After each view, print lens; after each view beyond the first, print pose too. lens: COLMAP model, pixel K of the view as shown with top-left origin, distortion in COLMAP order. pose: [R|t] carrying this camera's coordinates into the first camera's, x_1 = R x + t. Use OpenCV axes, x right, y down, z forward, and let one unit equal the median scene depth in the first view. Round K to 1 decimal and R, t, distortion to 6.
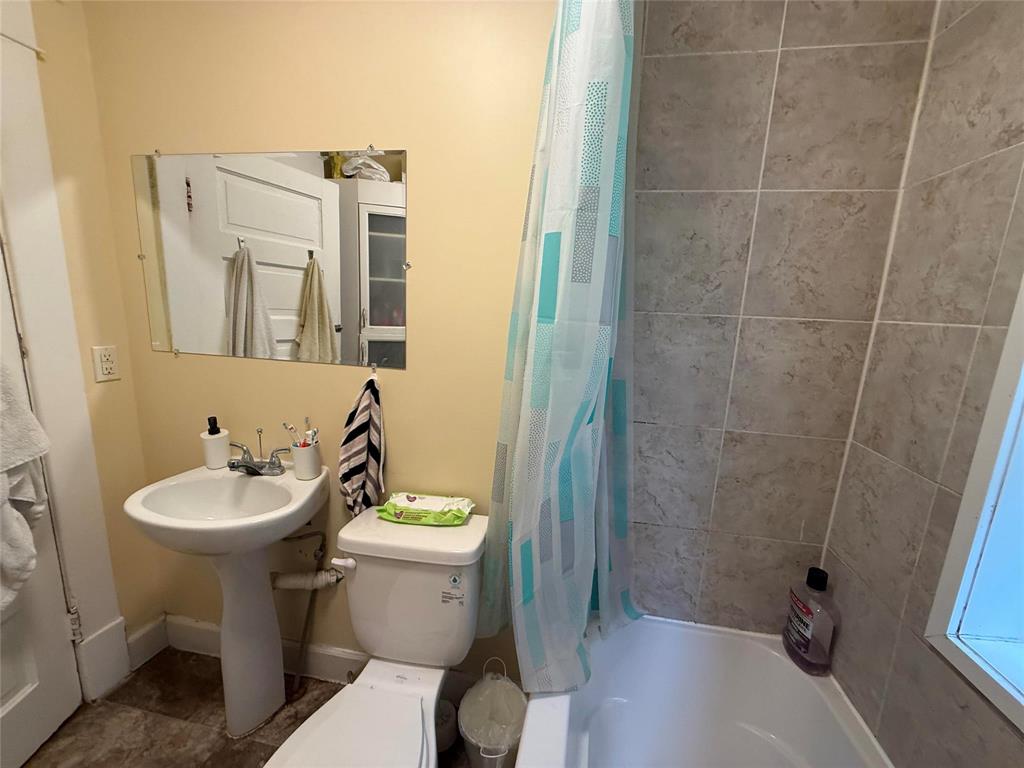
lens RADIAL K [[409.6, 0, 514.9], [0, 409.6, 384.0], [0, 0, 1]] dist [-0.020630, 0.001552]
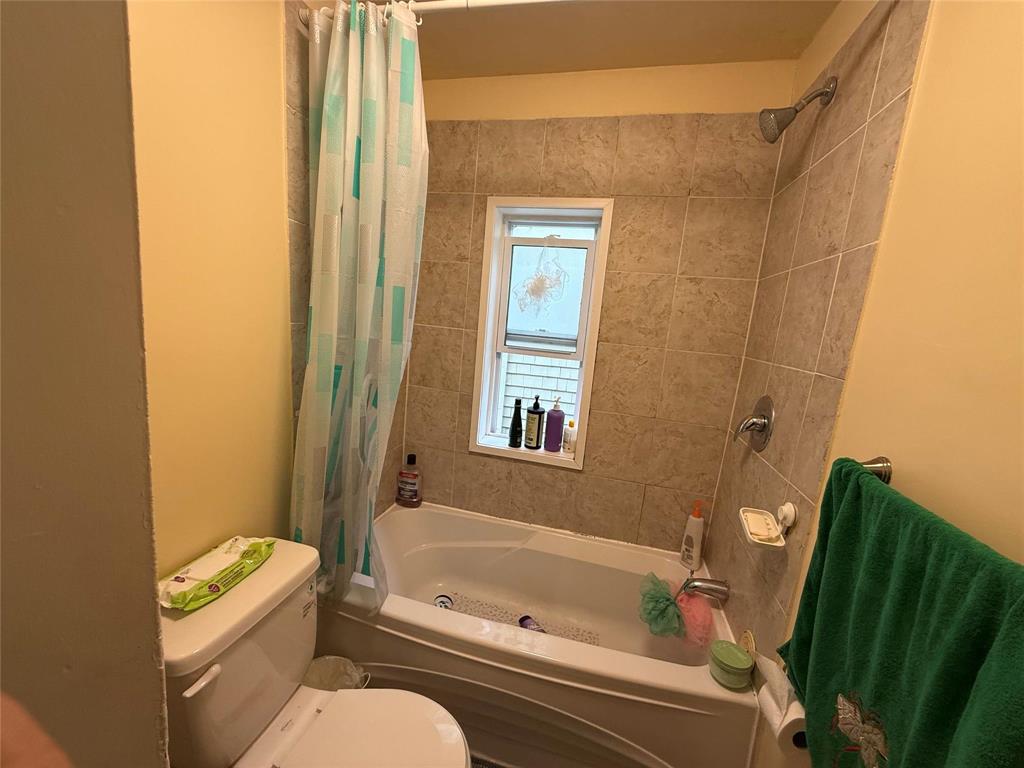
lens RADIAL K [[409.6, 0, 512.0], [0, 409.6, 384.2], [0, 0, 1]] dist [-0.020630, 0.001552]
pose [[0.054990, -0.196820, 0.978896, -1.204674], [0.100637, 0.976480, 0.190681, -0.213685], [-0.993402, 0.088028, 0.073504, 0.400883]]
